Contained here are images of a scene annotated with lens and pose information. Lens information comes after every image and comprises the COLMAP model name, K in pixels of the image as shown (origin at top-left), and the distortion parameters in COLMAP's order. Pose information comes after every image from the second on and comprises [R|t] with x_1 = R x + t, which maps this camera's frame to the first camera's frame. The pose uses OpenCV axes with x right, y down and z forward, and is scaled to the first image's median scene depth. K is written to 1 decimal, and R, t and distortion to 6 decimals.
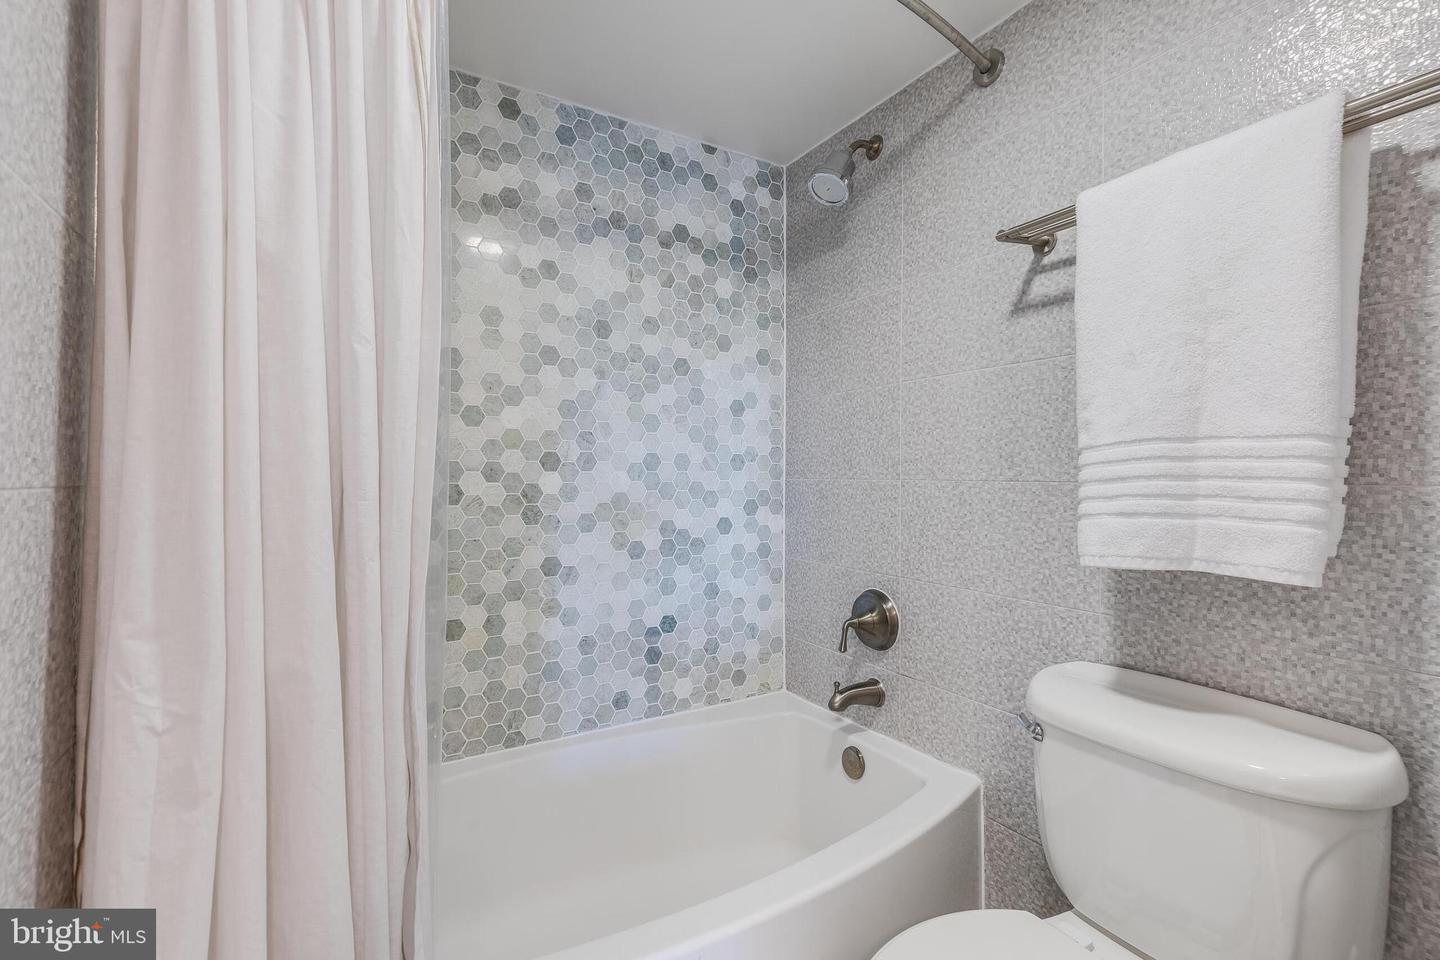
lens RADIAL K [[649.7, 0, 719.9], [0, 649.7, 470.0], [0, 0, 1]] dist [0.003062, -0.000121]
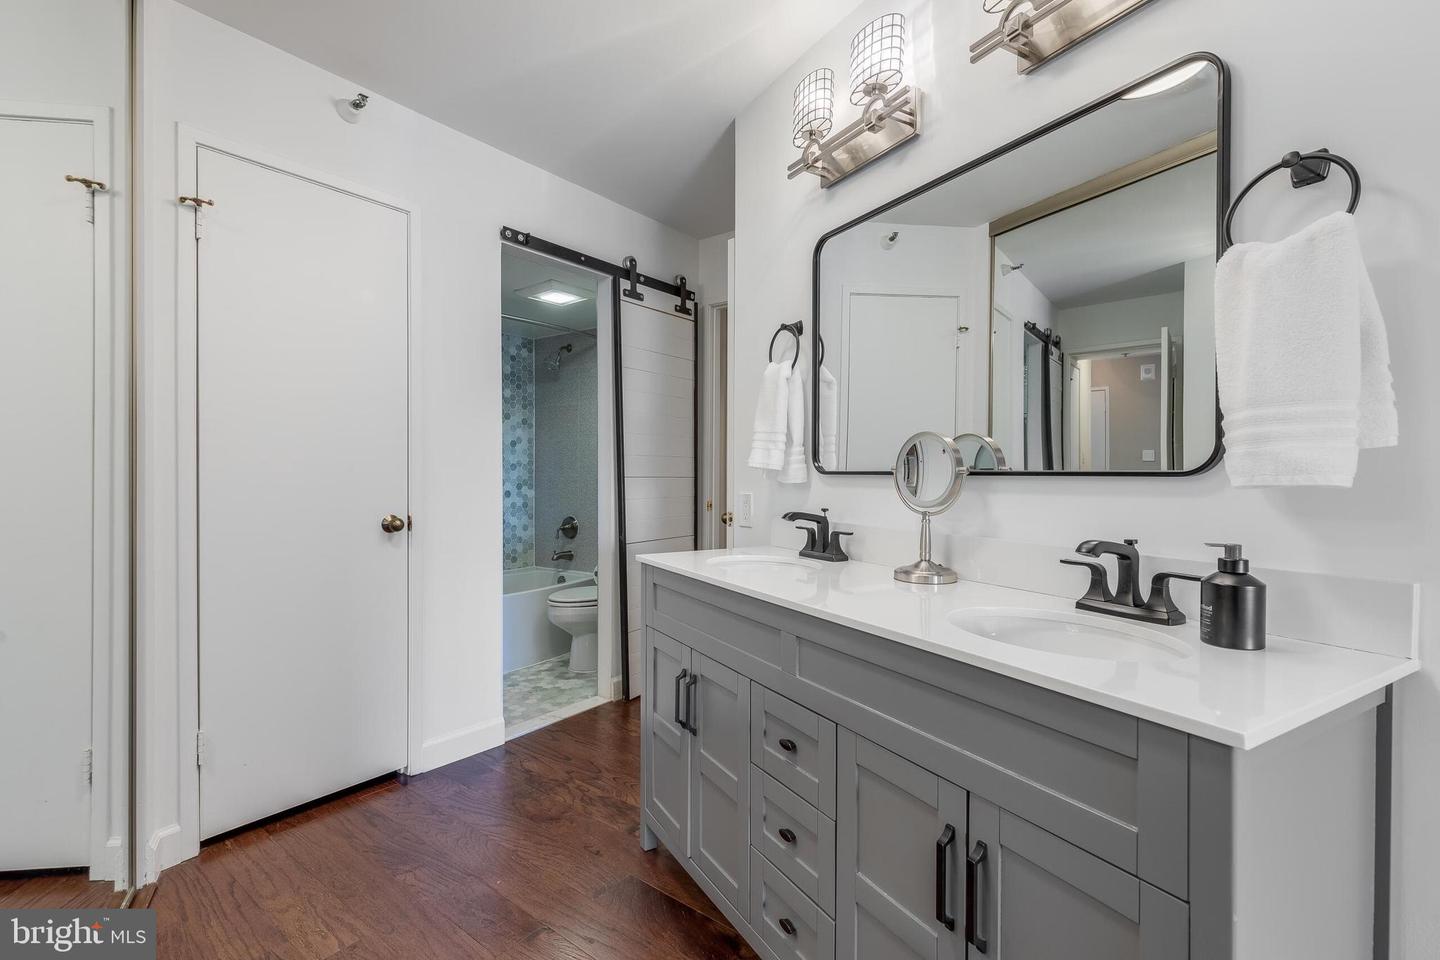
lens RADIAL K [[649.7, 0, 719.9], [0, 649.7, 470.0], [0, 0, 1]] dist [0.003062, -0.000121]
pose [[0.929600, -0.003415, 0.368553, -0.142064], [-0.001711, 0.999906, 0.013581, -0.033910], [-0.368565, -0.013255, 0.929508, -1.427596]]
